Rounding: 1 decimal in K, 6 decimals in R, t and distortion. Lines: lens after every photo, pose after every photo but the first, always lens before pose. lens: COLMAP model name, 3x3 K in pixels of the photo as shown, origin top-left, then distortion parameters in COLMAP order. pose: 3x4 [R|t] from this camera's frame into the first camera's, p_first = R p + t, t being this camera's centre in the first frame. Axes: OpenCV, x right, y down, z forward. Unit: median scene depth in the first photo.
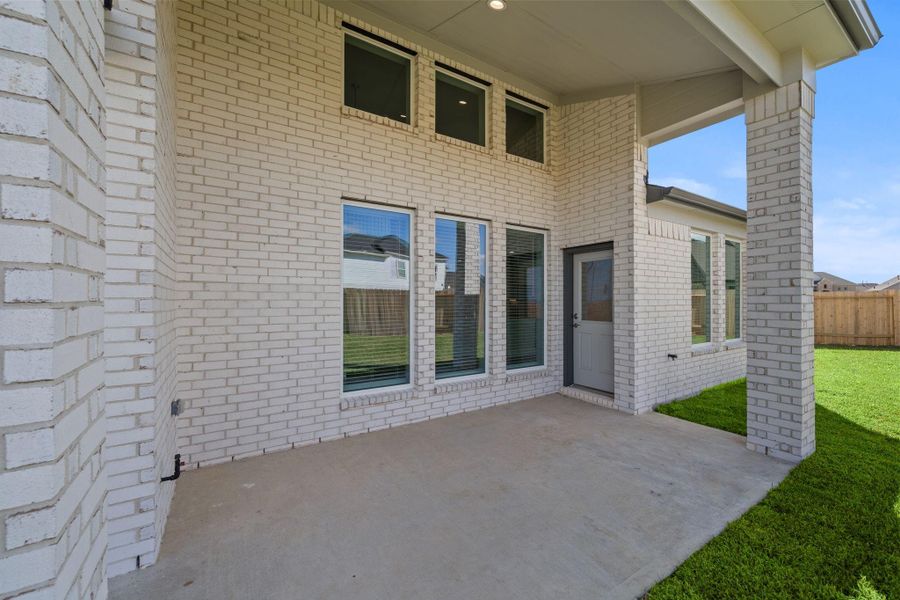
lens RADIAL K [[359.1, 0, 449.6], [0, 359.1, 298.1], [0, 0, 1]] dist [0.000541, -0.000020]
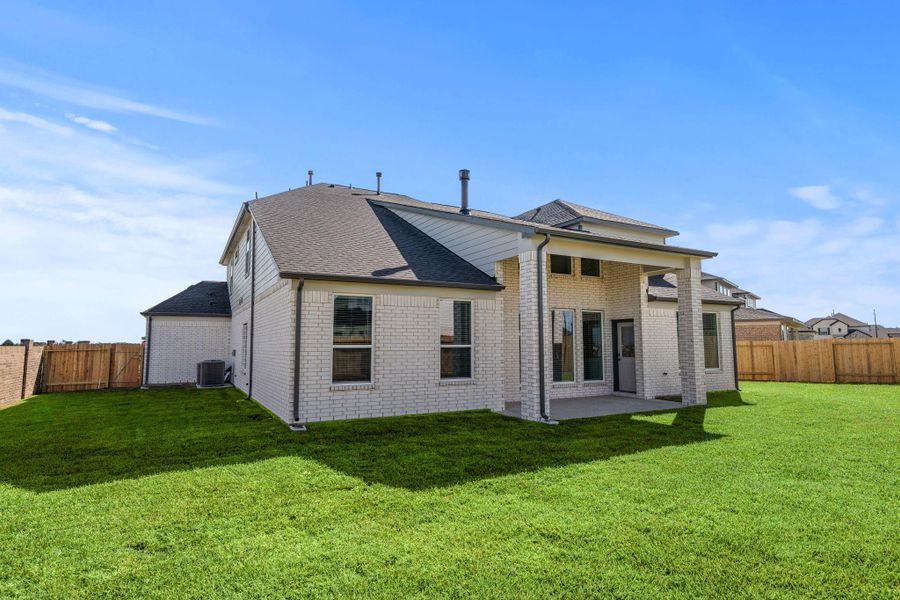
lens RADIAL K [[489.0, 0, 452.8], [0, 489.0, 303.7], [0, 0, 1]] dist [-0.000743, 0.000241]
pose [[0.998154, -0.007307, -0.060290, -0.397224], [0.002465, 0.996792, -0.079997, -0.016055], [0.060681, 0.079701, 0.994970, -1.767211]]
